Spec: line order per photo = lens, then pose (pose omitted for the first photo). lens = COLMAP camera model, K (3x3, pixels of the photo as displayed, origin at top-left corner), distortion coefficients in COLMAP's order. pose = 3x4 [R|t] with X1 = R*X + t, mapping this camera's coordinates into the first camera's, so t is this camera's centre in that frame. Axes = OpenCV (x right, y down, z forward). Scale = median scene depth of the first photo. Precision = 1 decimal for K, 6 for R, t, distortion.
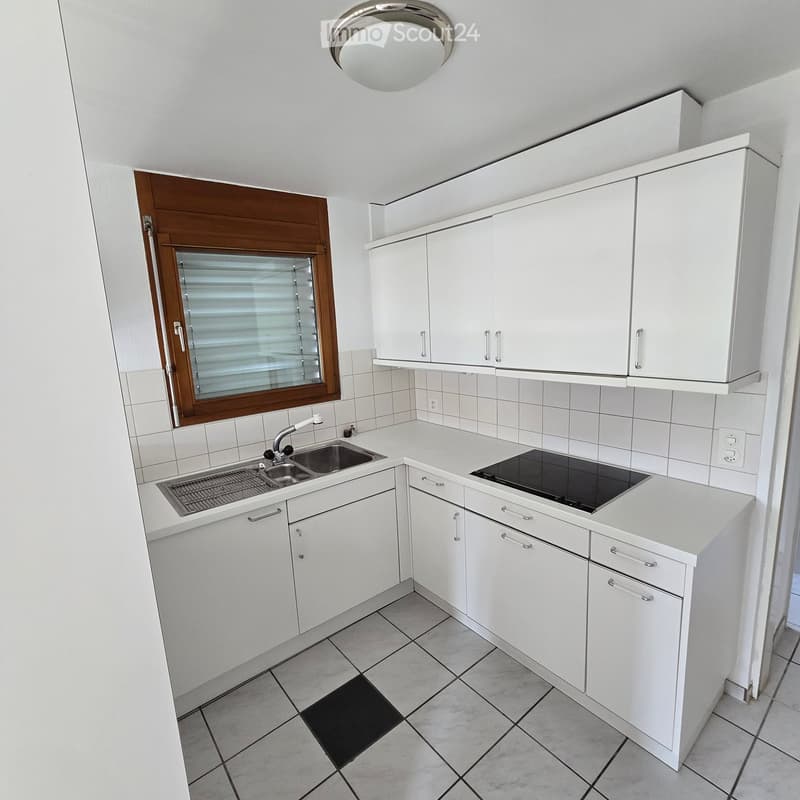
lens RADIAL K [[436.8, 0, 400.0], [0, 436.8, 400.0], [0, 0, 1]] dist [0.002320, 0.000328]
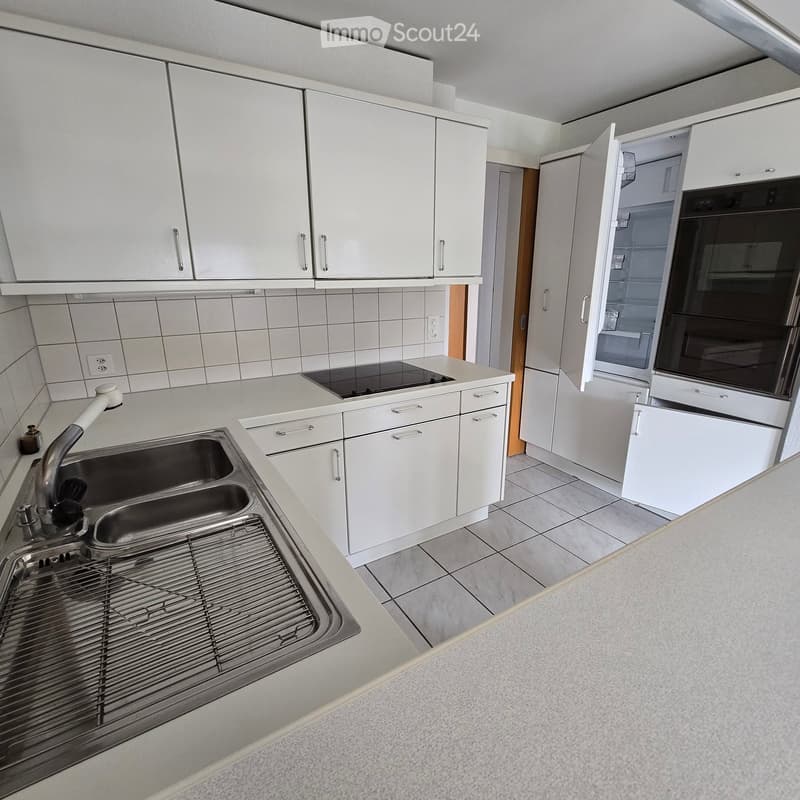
lens RADIAL K [[436.8, 0, 400.0], [0, 436.8, 400.0], [0, 0, 1]] dist [0.002320, 0.000328]
pose [[0.131232, -0.237219, 0.962551, -0.697043], [0.175543, 0.961166, 0.212944, 0.002684], [-0.975686, 0.141024, 0.167778, 0.757206]]
